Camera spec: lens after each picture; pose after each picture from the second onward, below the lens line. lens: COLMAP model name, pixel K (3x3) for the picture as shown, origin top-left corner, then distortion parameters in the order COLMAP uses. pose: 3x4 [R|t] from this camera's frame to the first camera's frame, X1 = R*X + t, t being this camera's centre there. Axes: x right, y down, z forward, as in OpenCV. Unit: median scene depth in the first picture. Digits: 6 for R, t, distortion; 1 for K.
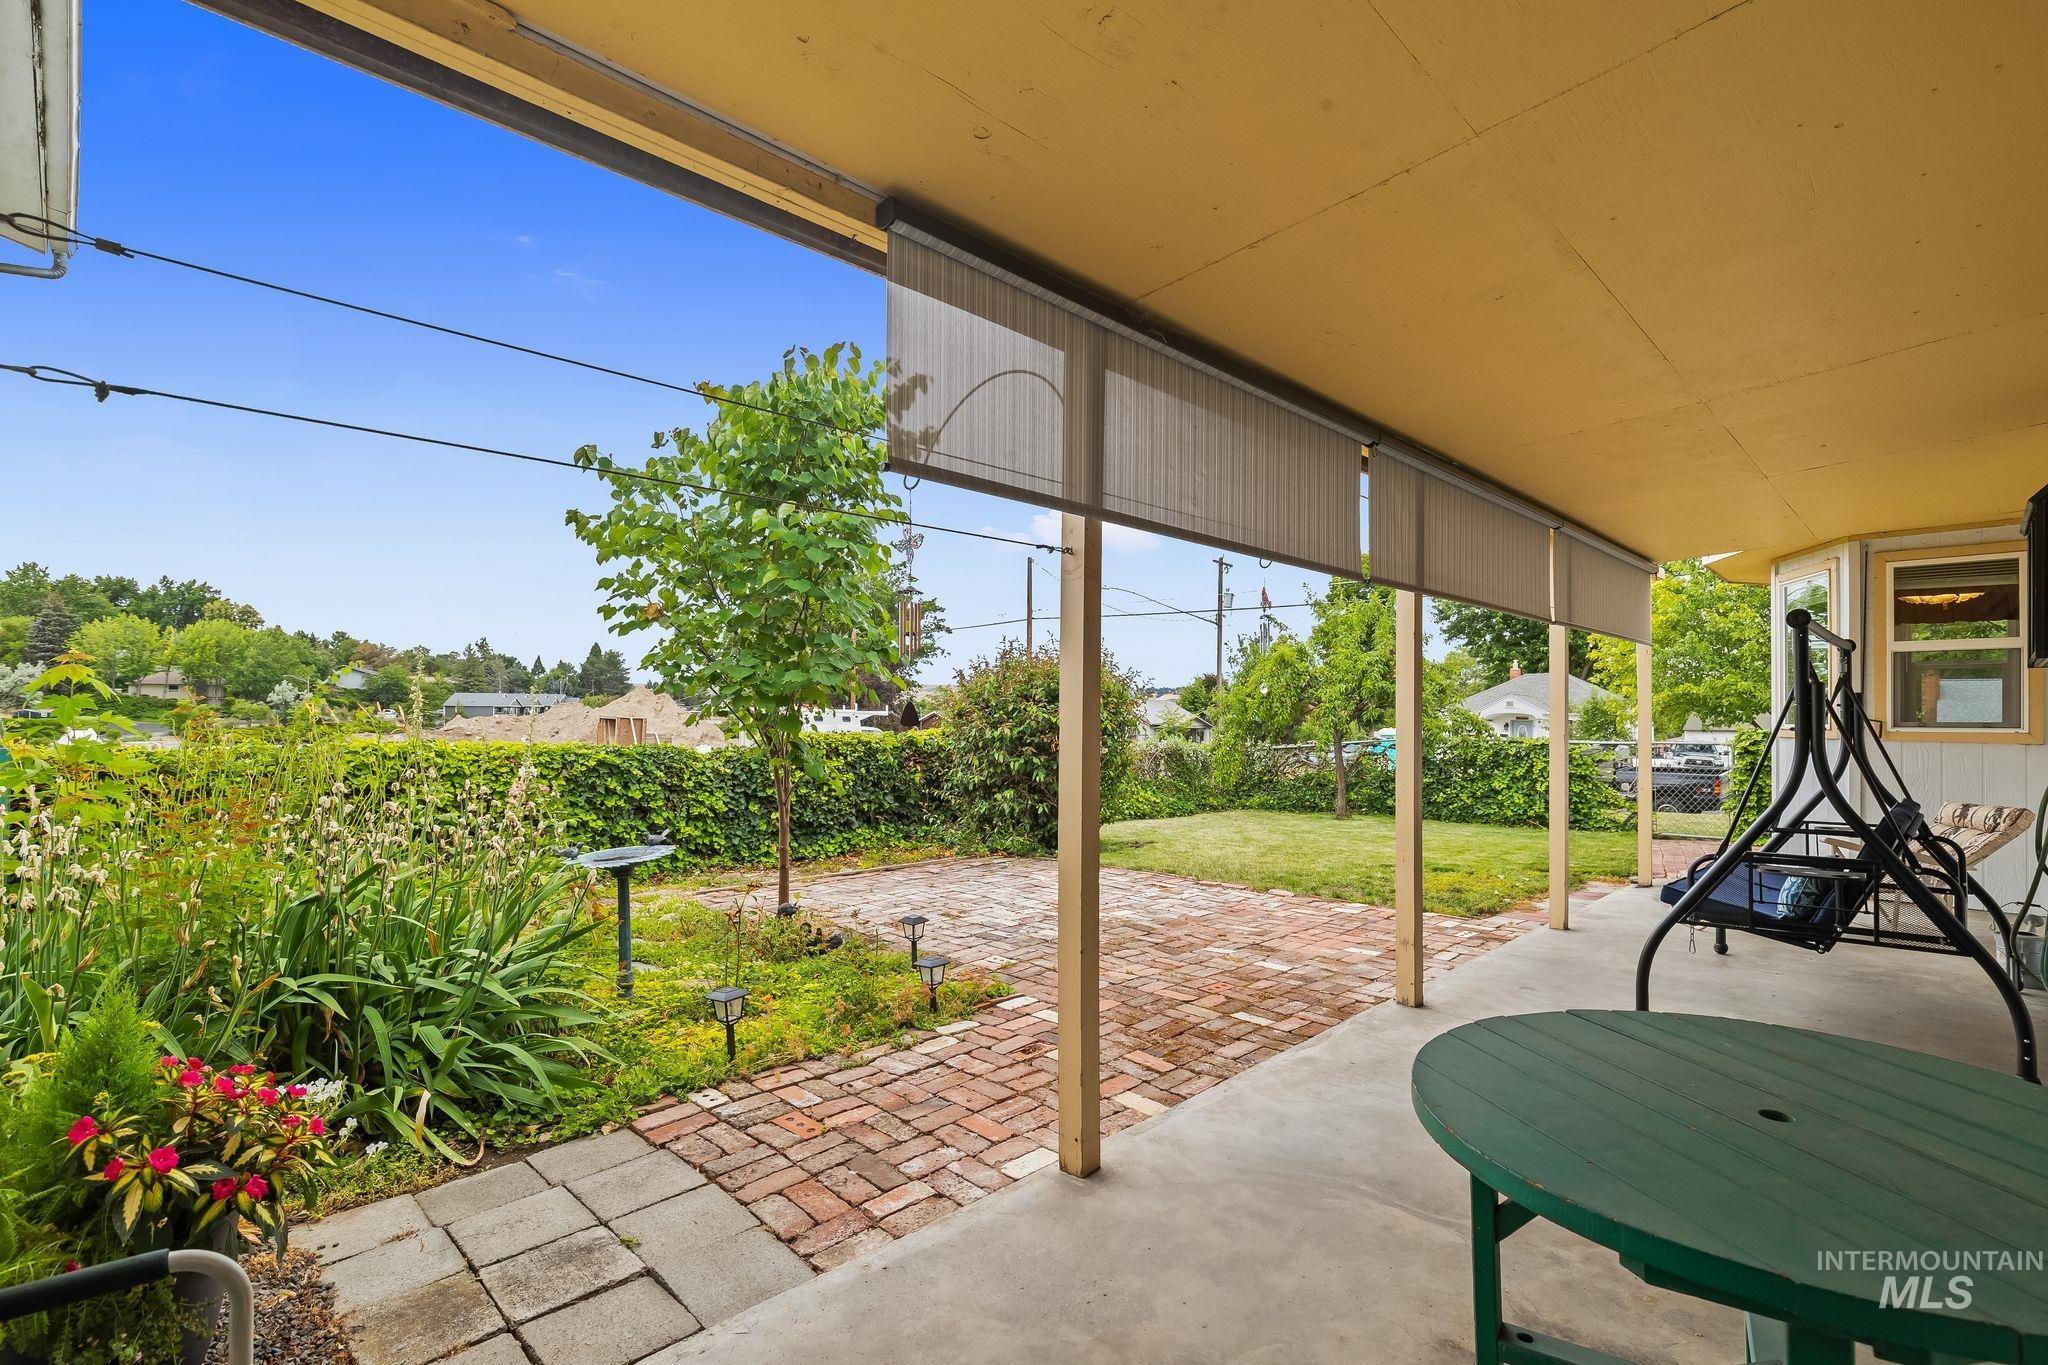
lens RADIAL K [[942.1, 0, 1018.7], [0, 942.1, 685.6], [0, 0, 1]] dist [-0.000602, 0.000040]
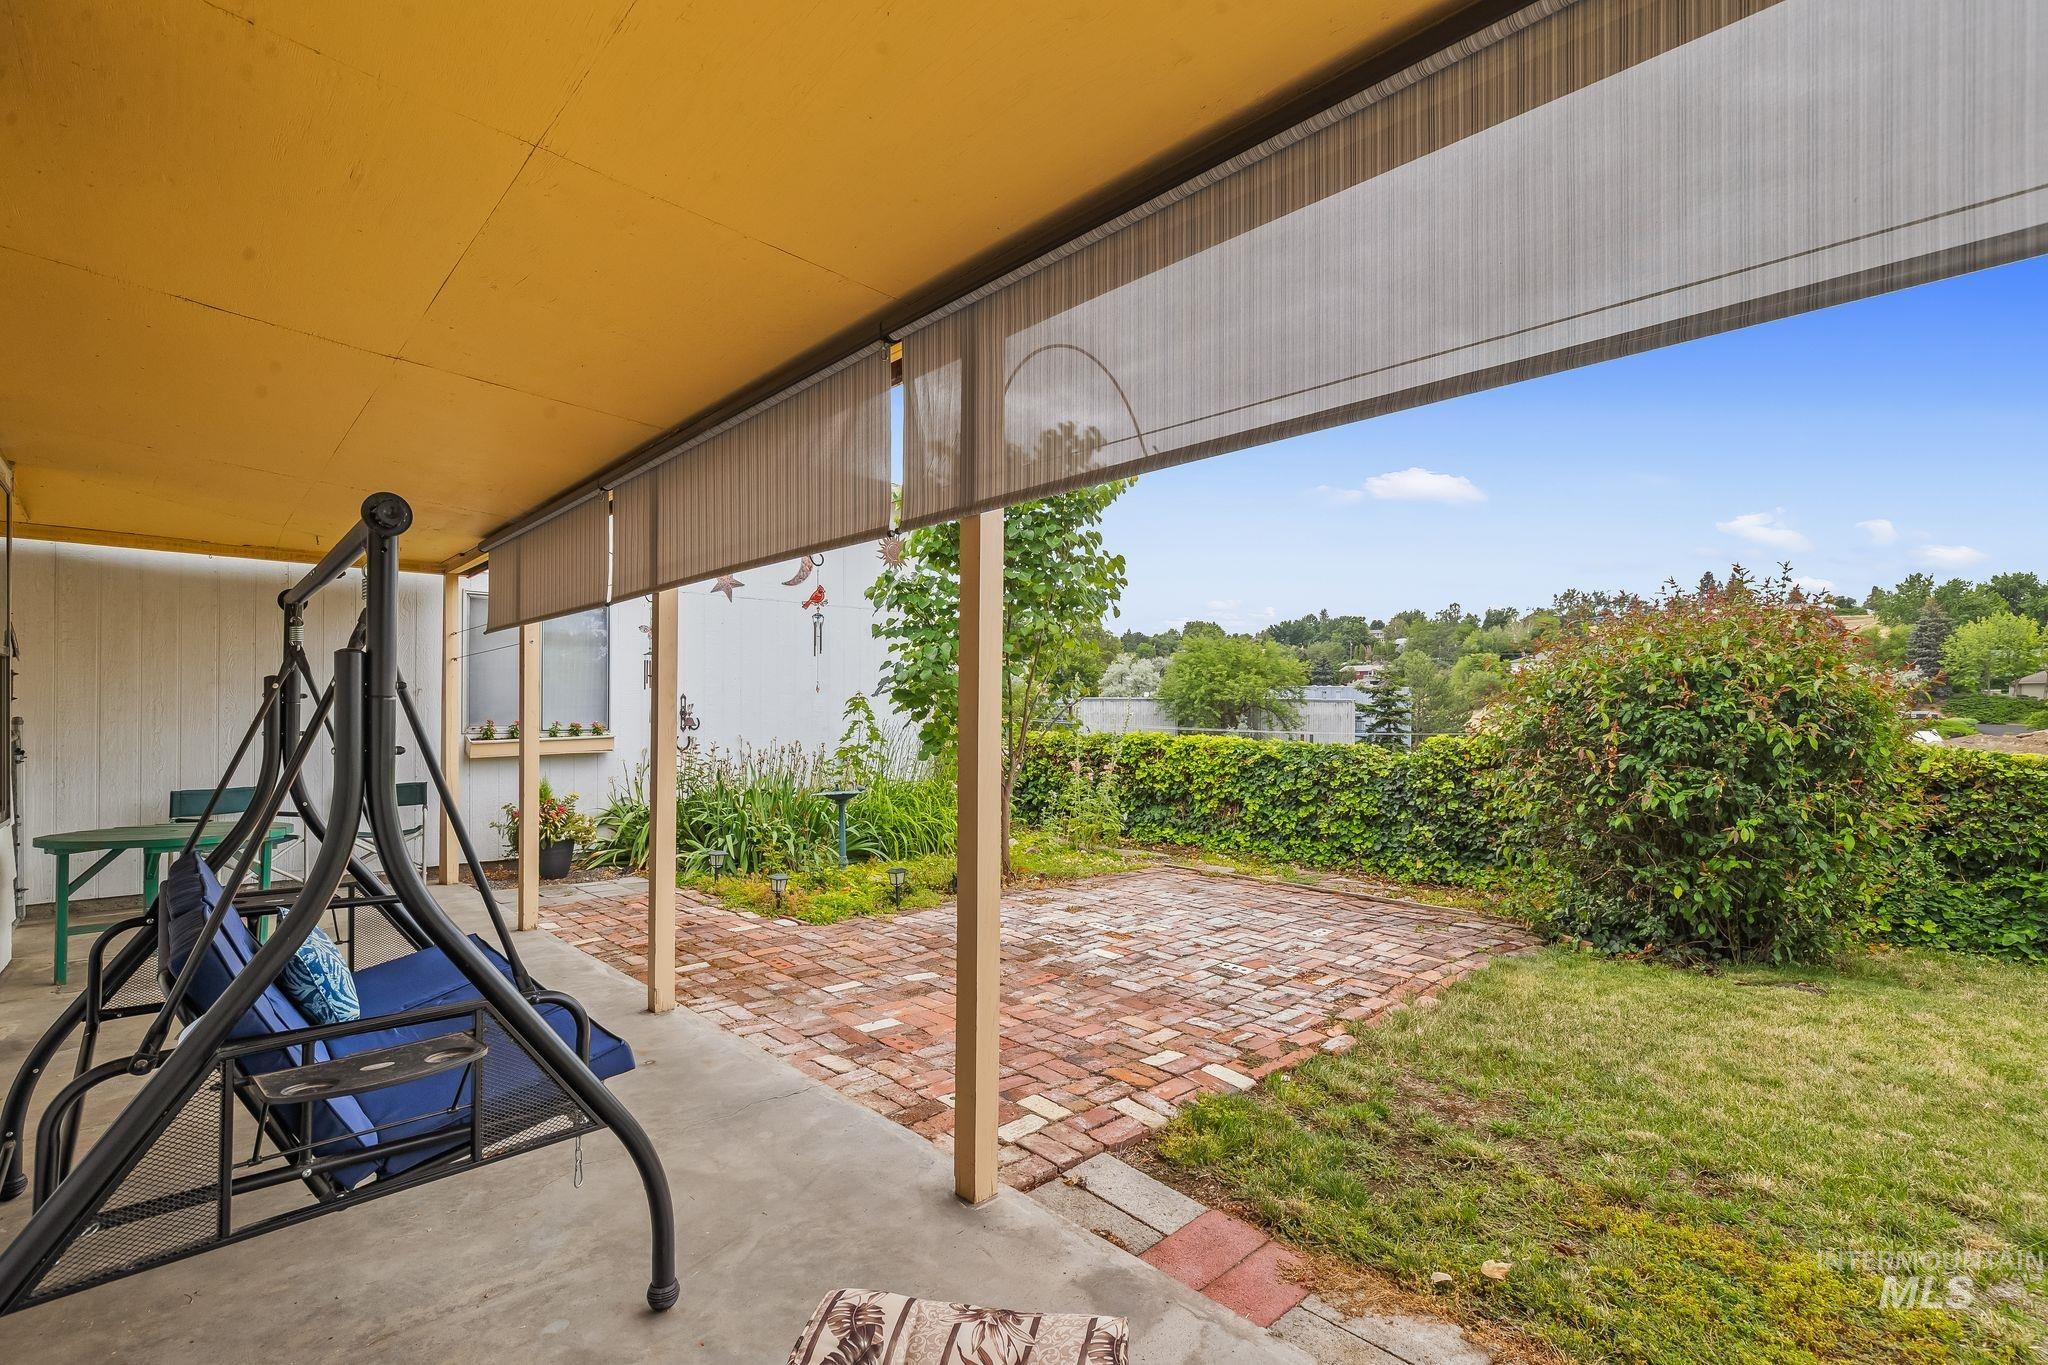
lens RADIAL K [[931.3, 0, 1036.7], [0, 931.3, 704.6], [0, 0, 1]] dist [0.000159, 0.000522]
pose [[-0.015090, -0.011691, -0.999818, 1.210307], [0.029883, 0.999480, -0.012138, 0.037810], [0.999439, -0.030061, -0.014732, 1.237395]]
